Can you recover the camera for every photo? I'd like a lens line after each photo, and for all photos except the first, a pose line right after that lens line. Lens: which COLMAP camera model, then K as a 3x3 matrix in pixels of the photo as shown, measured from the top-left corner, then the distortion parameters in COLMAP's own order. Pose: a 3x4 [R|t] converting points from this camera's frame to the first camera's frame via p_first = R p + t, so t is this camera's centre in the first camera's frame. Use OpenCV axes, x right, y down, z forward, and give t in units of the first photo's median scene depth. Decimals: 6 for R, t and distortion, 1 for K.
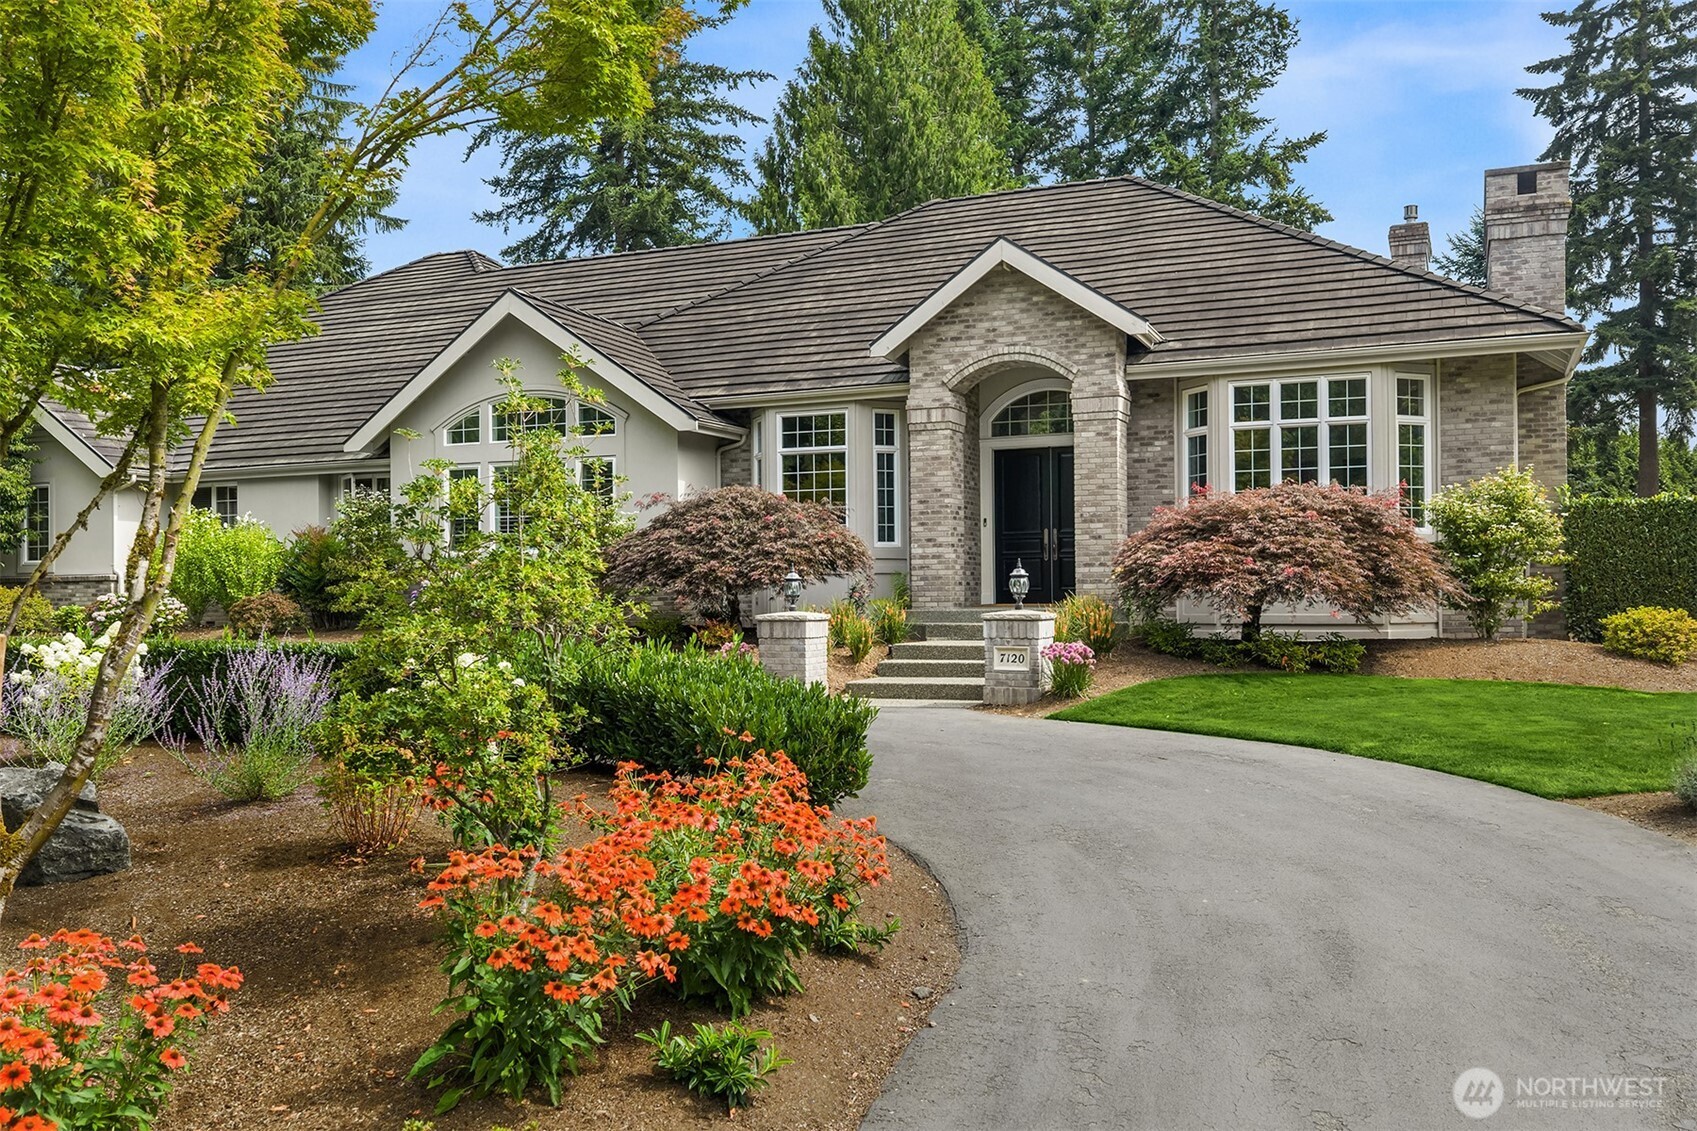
lens RADIAL K [[1411.3, 0, 790.1], [0, 1411.3, 570.0], [0, 0, 1]] dist [0.013096, -0.011594]
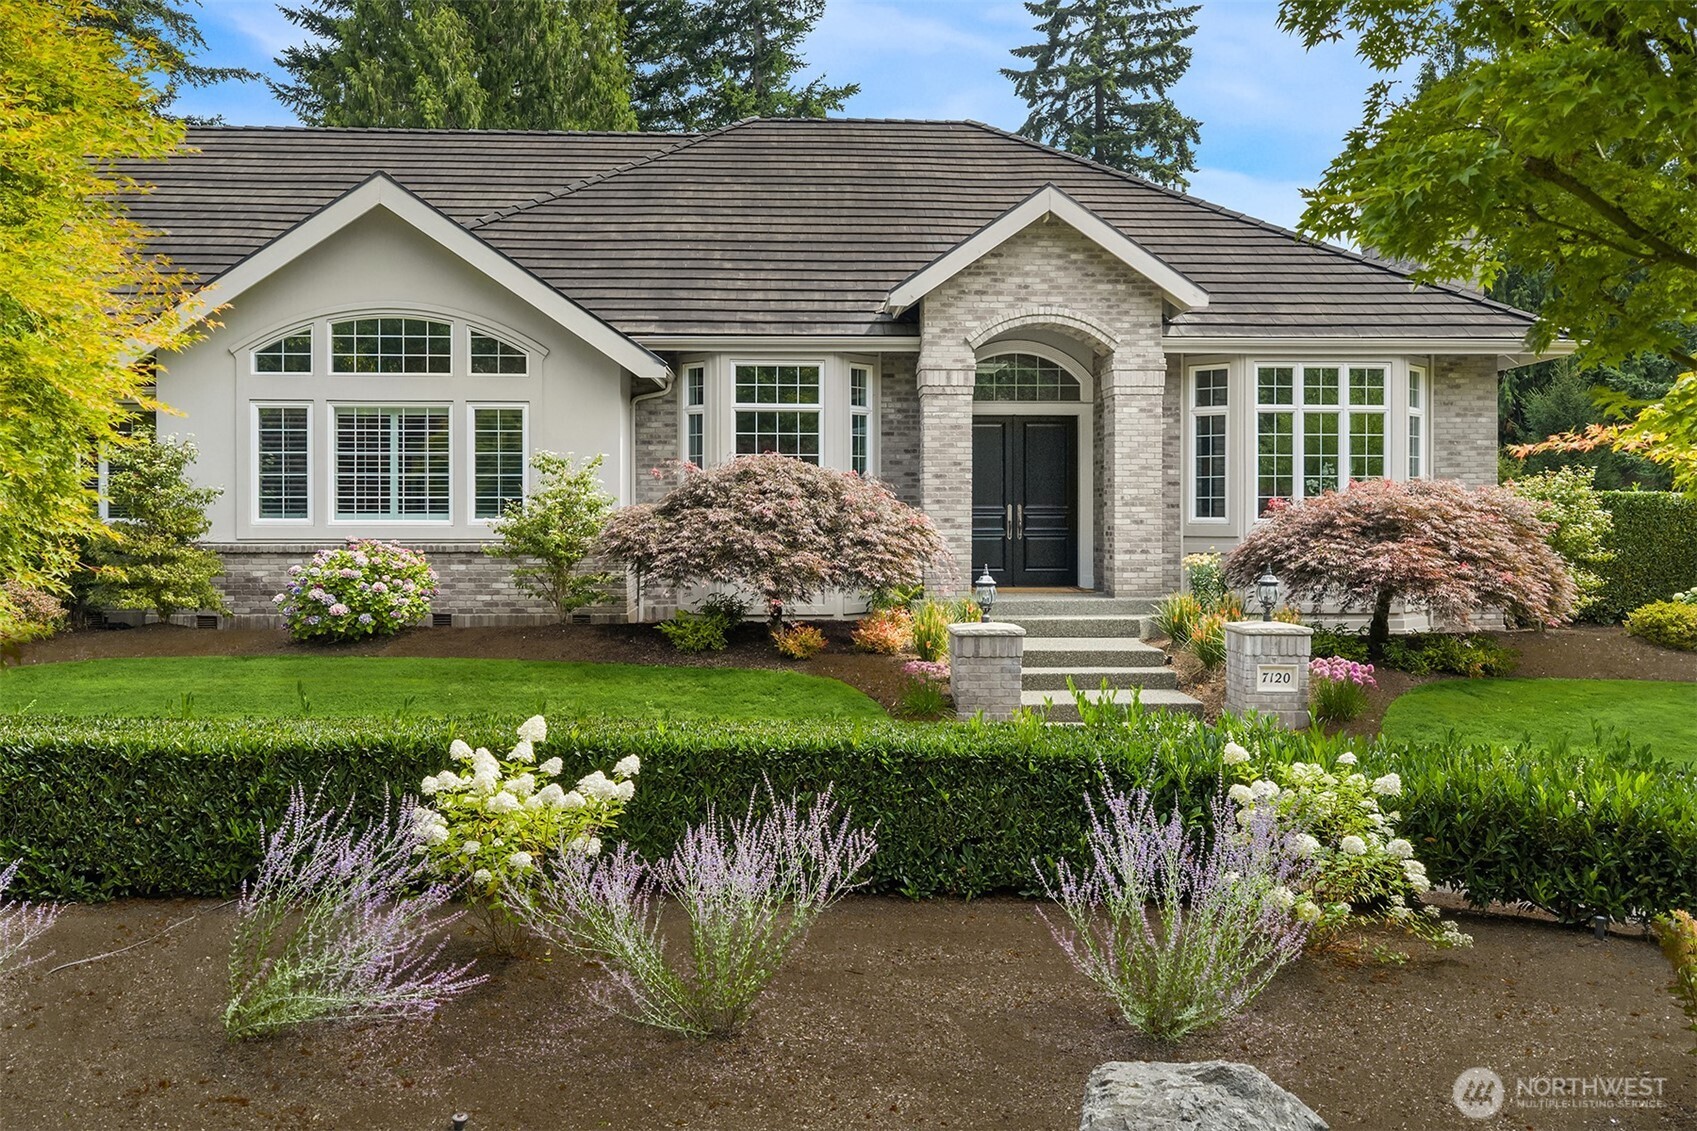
lens RADIAL K [[1453.8, 0, 794.2], [0, 1453.8, 504.6], [0, 0, 1]] dist [0.010237, 0.000013]
pose [[0.895236, 0.011814, 0.445435, -0.389266], [-0.015812, 0.999861, 0.005259, -0.034418], [-0.445311, -0.011751, 0.895299, 0.237462]]
